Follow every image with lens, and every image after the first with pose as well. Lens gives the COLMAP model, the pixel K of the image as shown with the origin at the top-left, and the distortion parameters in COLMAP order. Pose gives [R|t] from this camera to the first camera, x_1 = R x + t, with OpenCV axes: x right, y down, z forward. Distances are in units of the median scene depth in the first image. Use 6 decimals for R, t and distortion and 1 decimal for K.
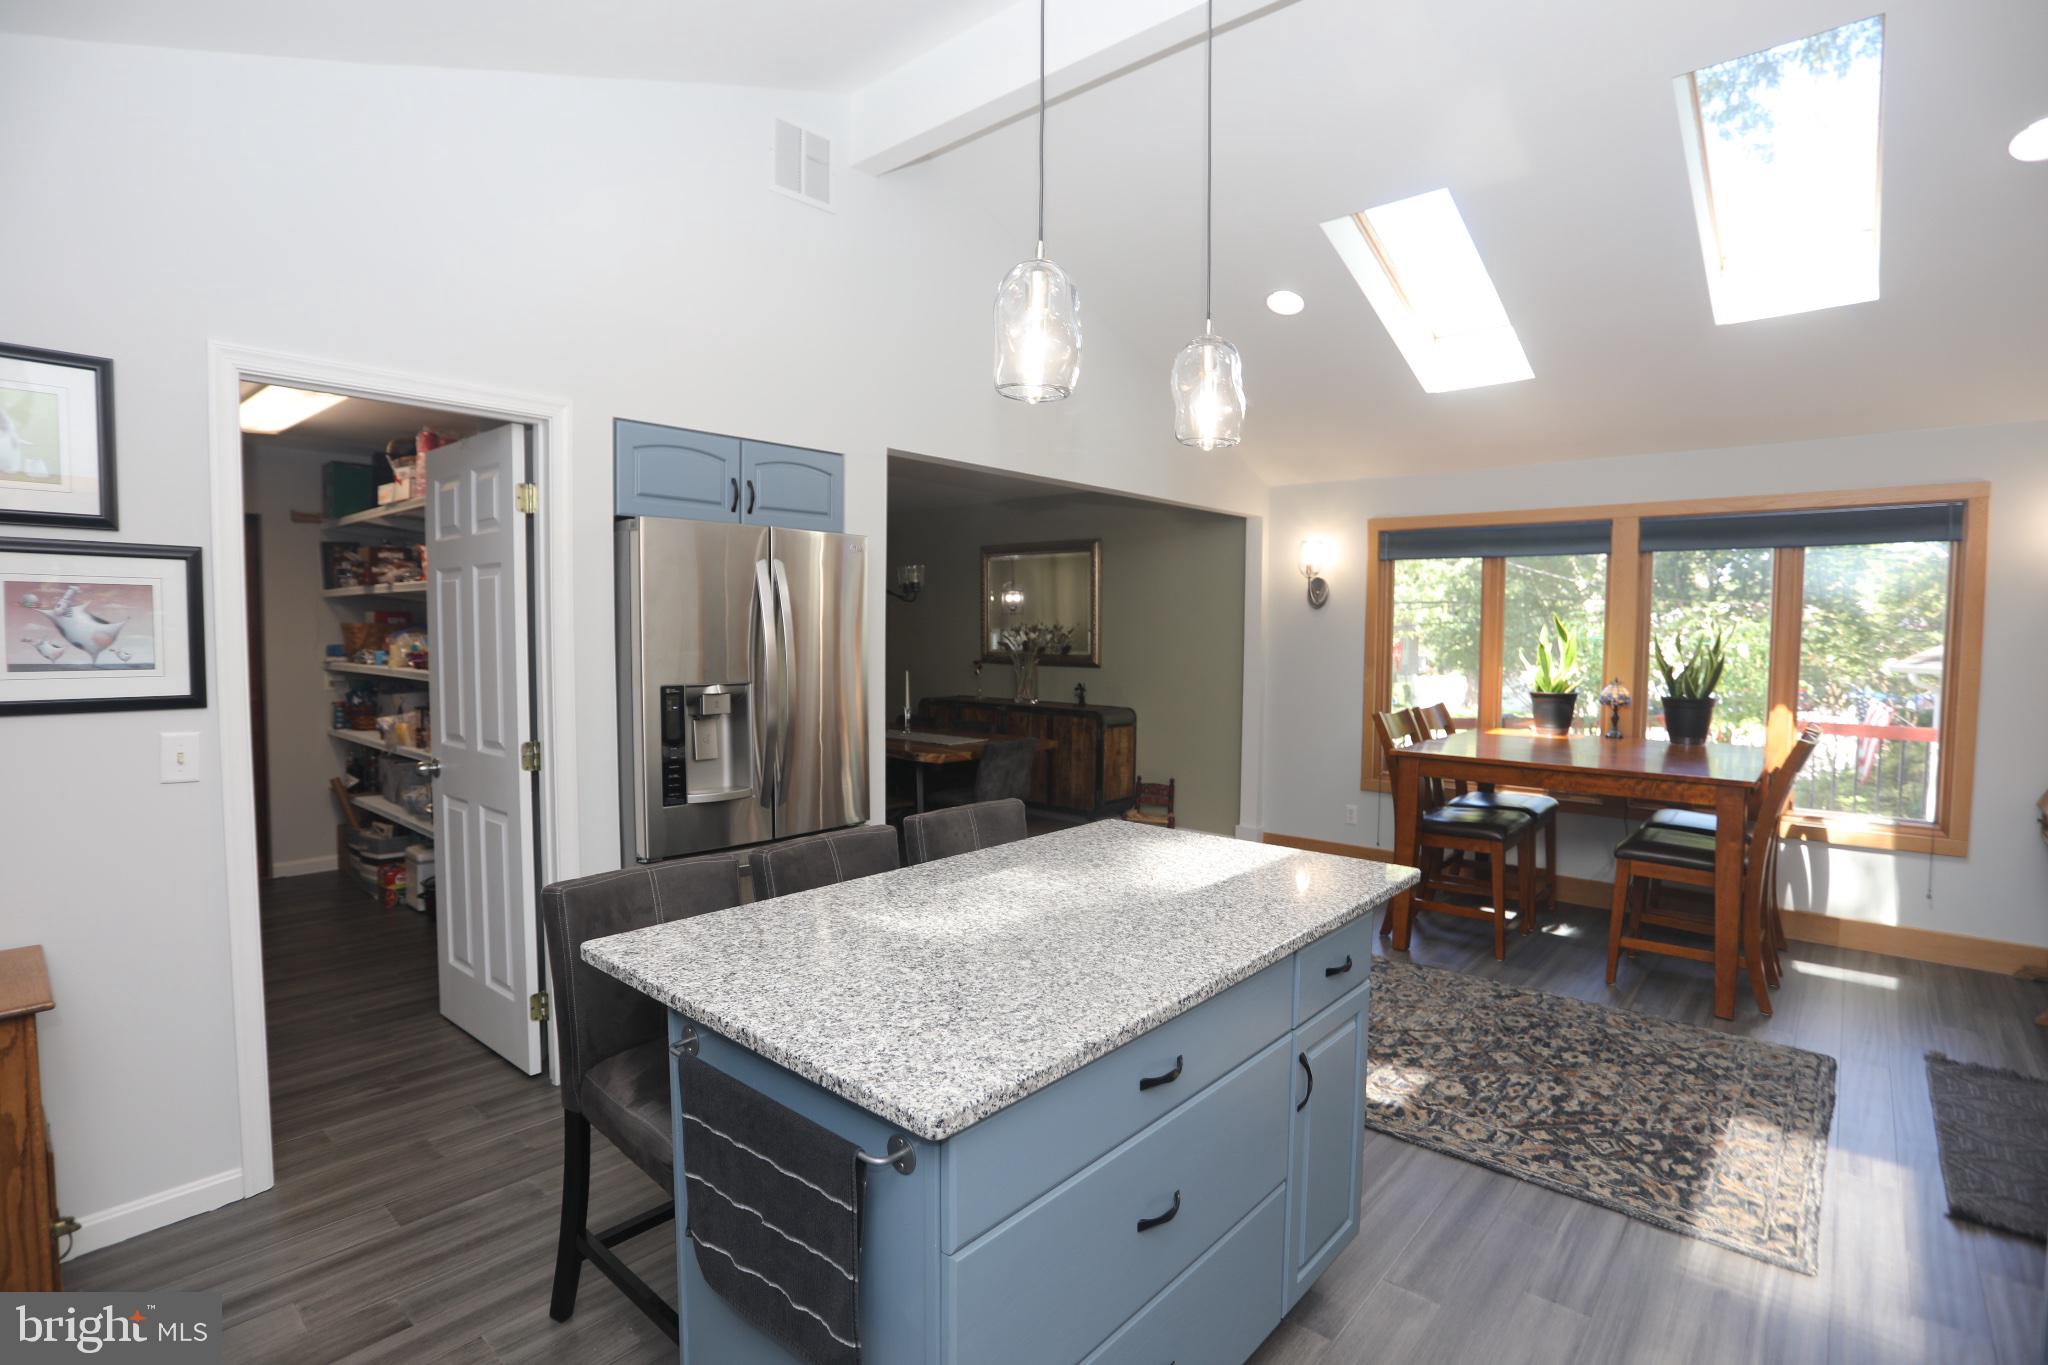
lens RADIAL K [[991.5, 0, 1021.5], [0, 991.5, 680.4], [0, 0, 1]] dist [-0.076041, 0.030241]
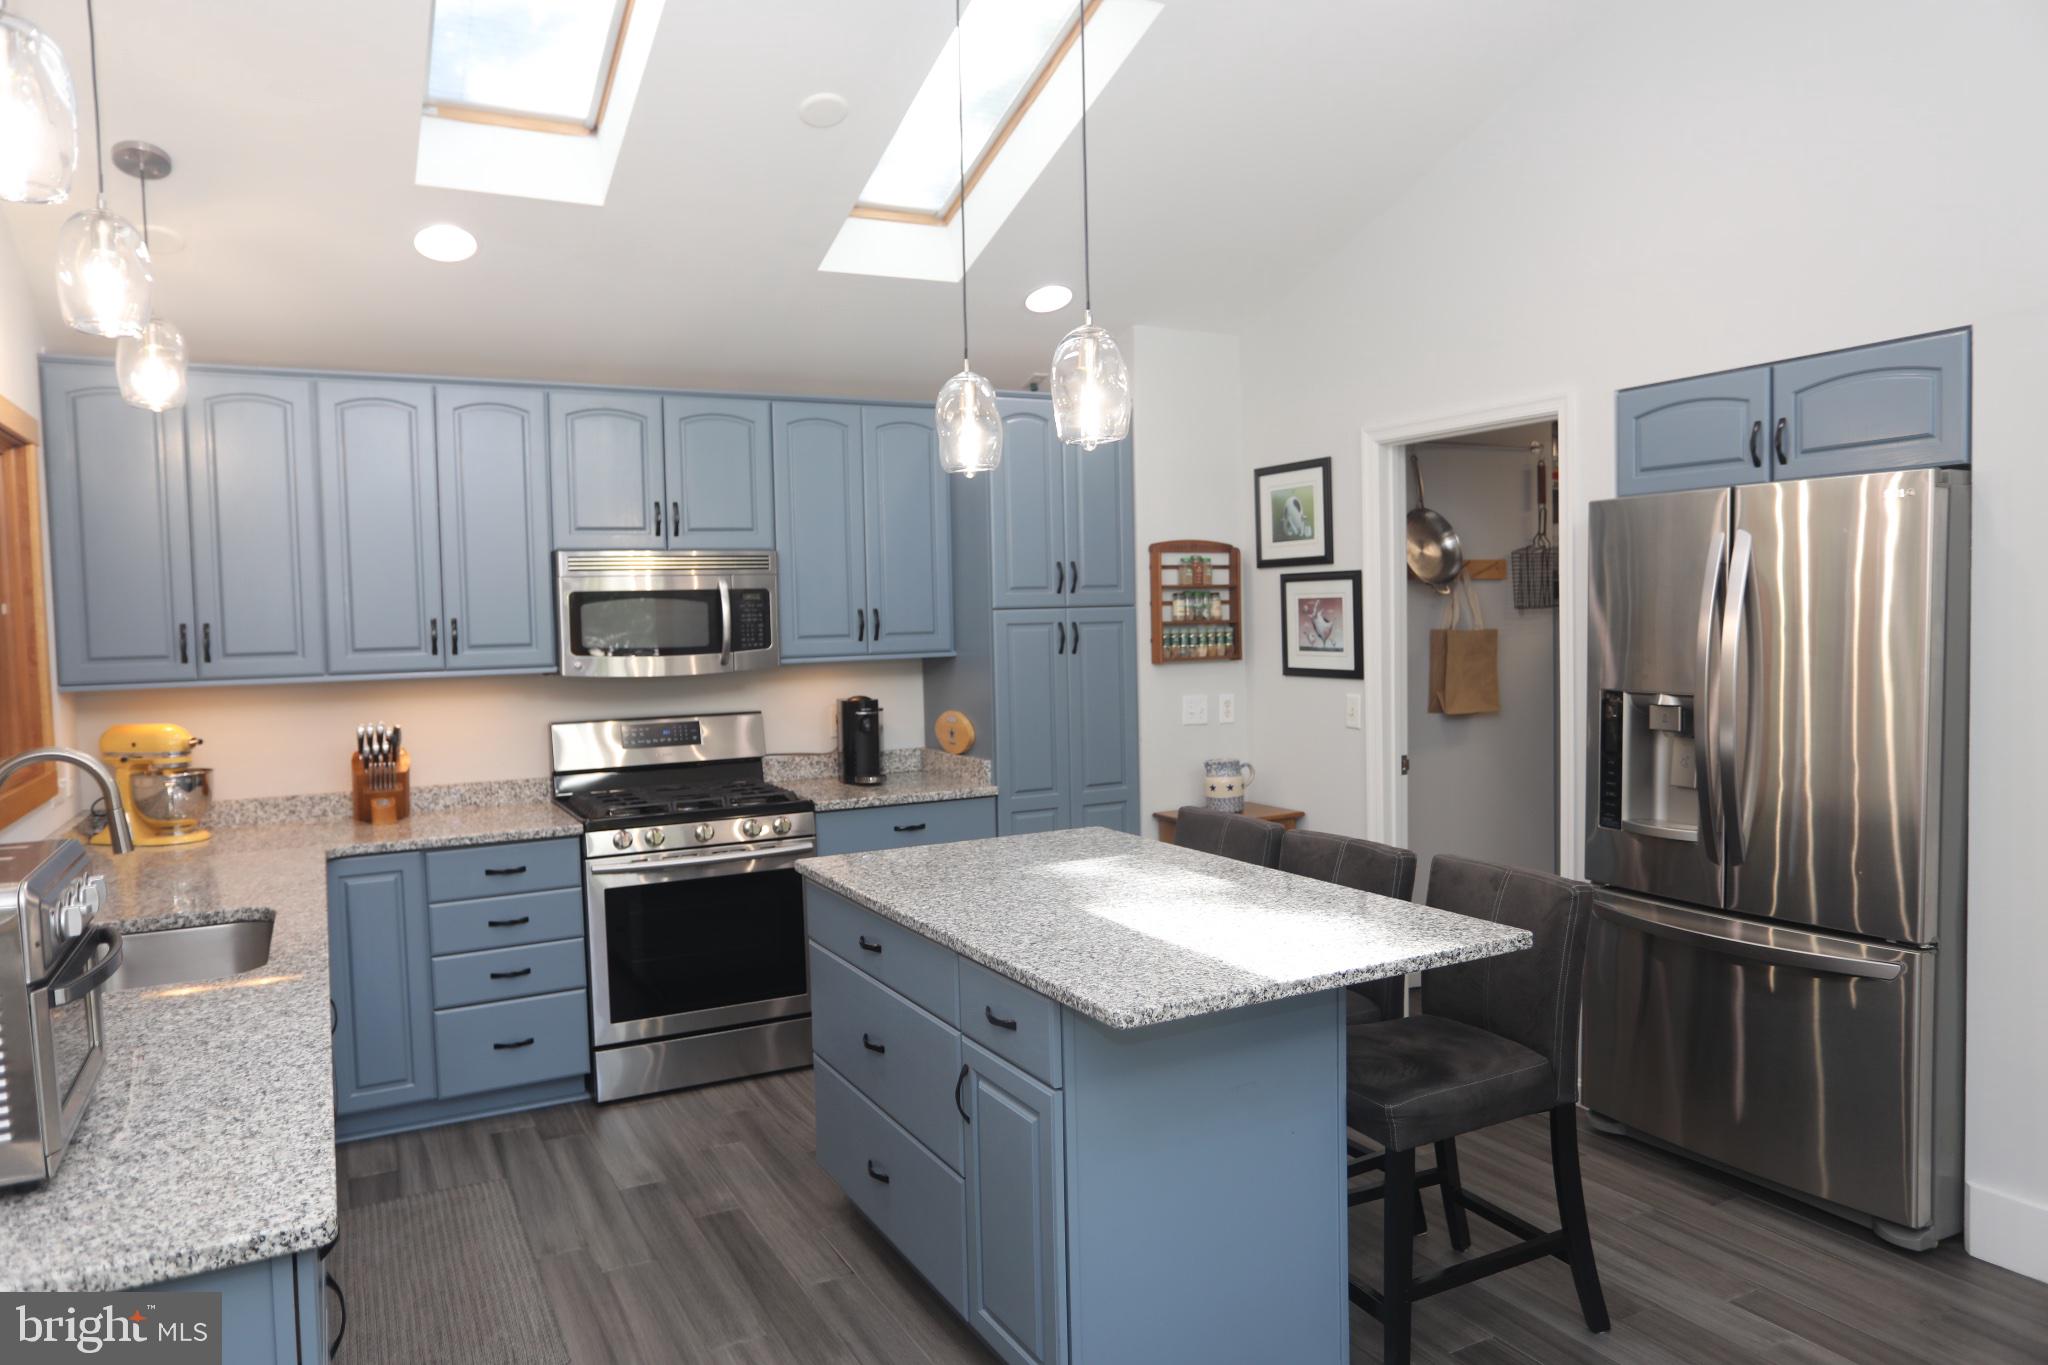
lens RADIAL K [[1340.1, 0, 1021.7], [0, 1340.1, 688.6], [0, 0, 1]] dist [-0.036154, 0.000175]
pose [[-0.366191, 0.052673, -0.929048, 0.934692], [-0.030547, 0.997178, 0.068576, -0.061757], [0.930038, 0.053492, -0.363548, 0.947233]]
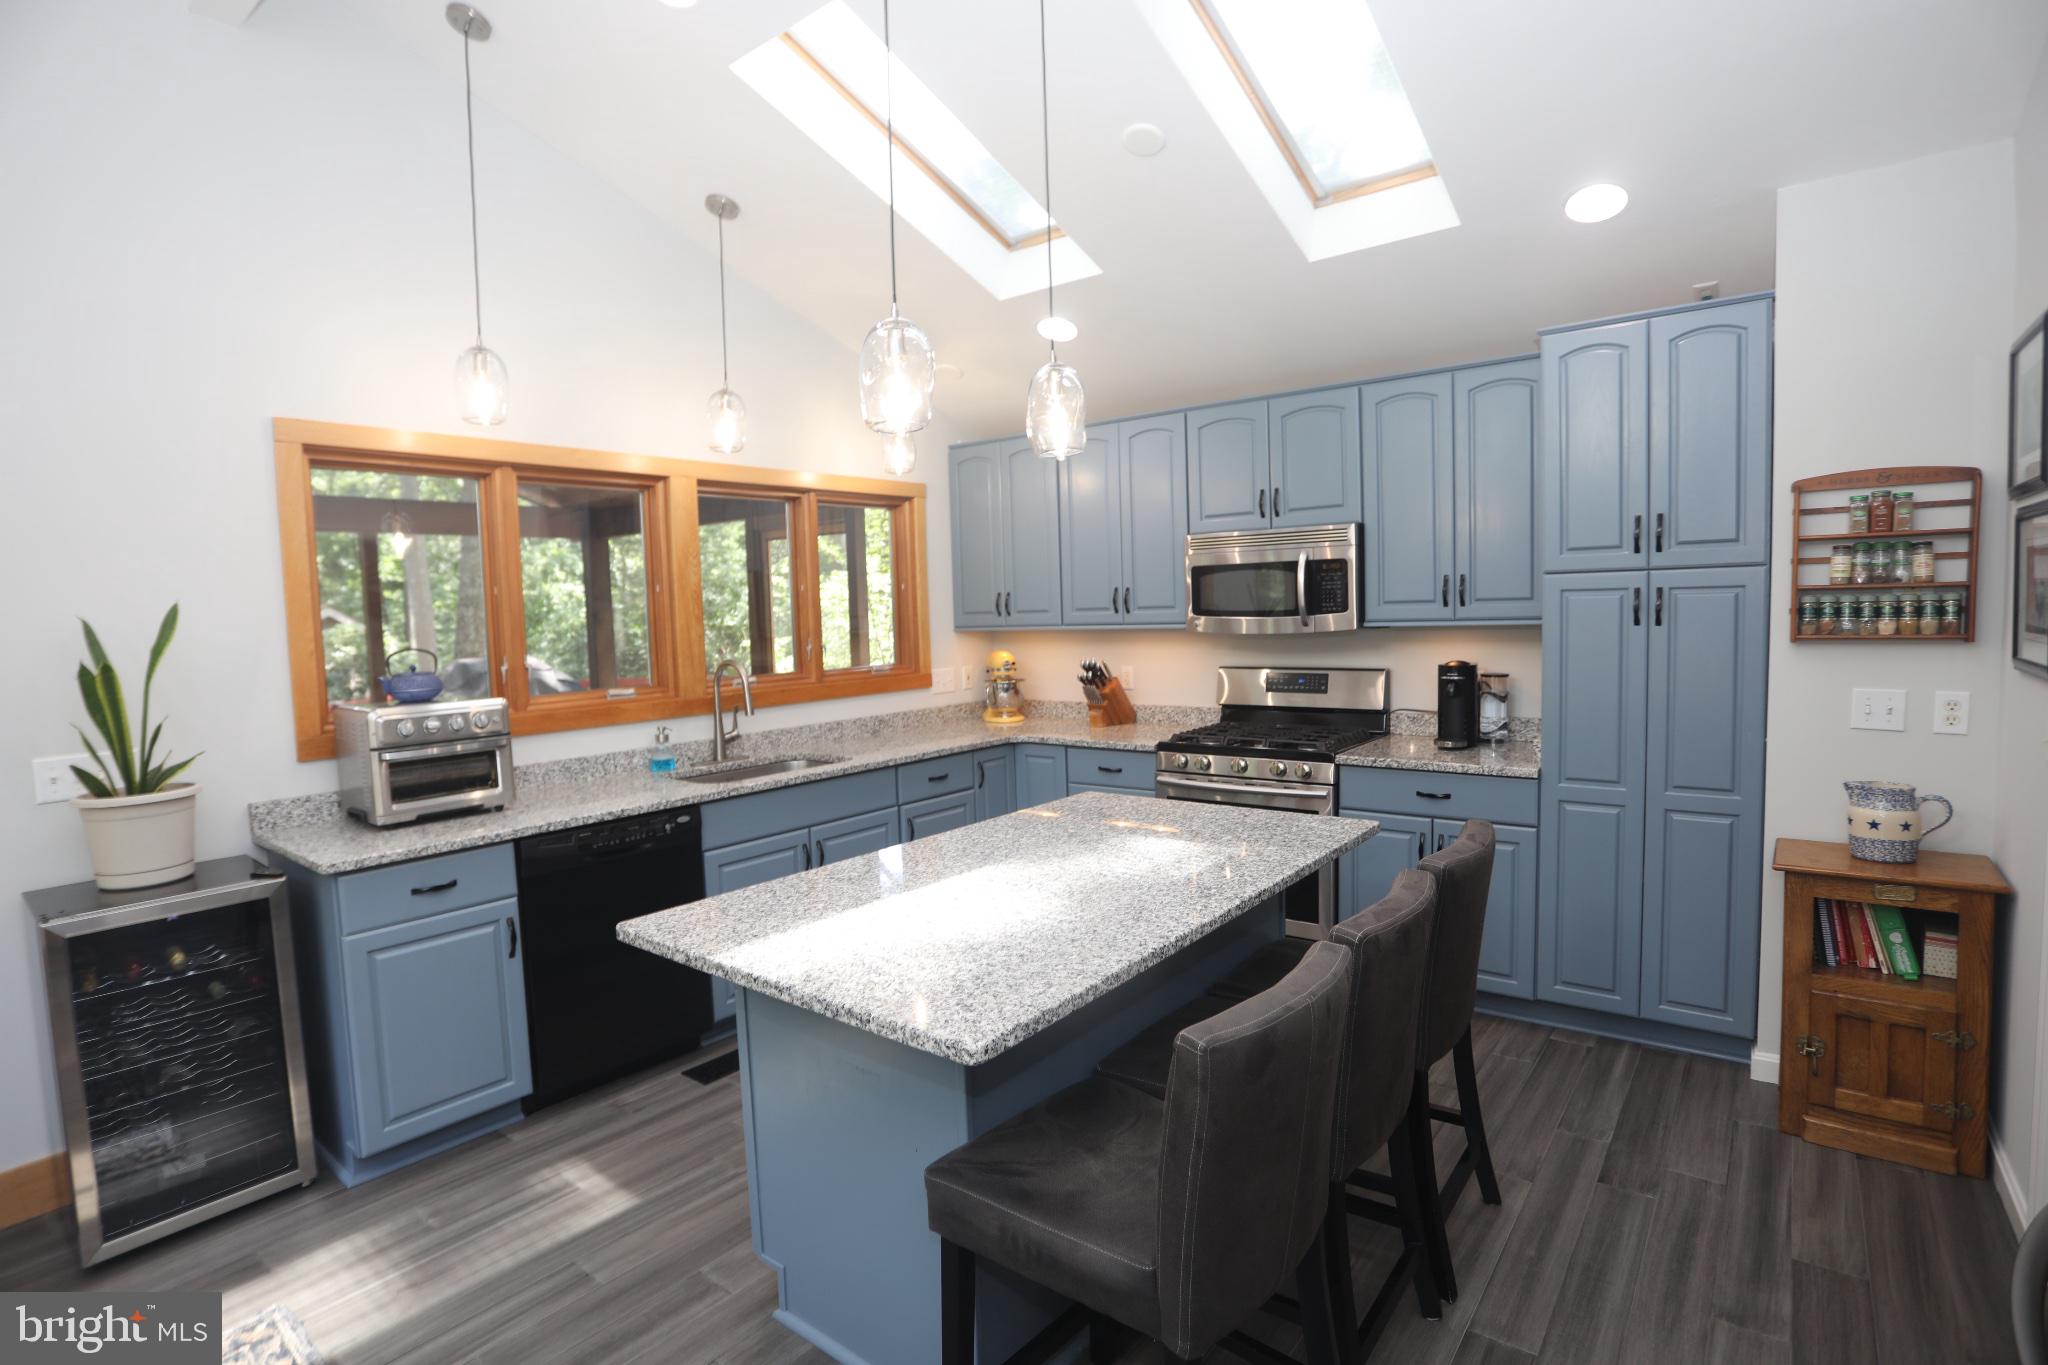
lens RADIAL K [[991.5, 0, 1021.5], [0, 991.5, 680.4], [0, 0, 1]] dist [-0.076041, 0.030241]
pose [[-0.998580, 0.027355, -0.045709, 0.079364], [0.021244, 0.991392, 0.129194, -0.078499], [0.048849, 0.128039, -0.990565, 1.347359]]
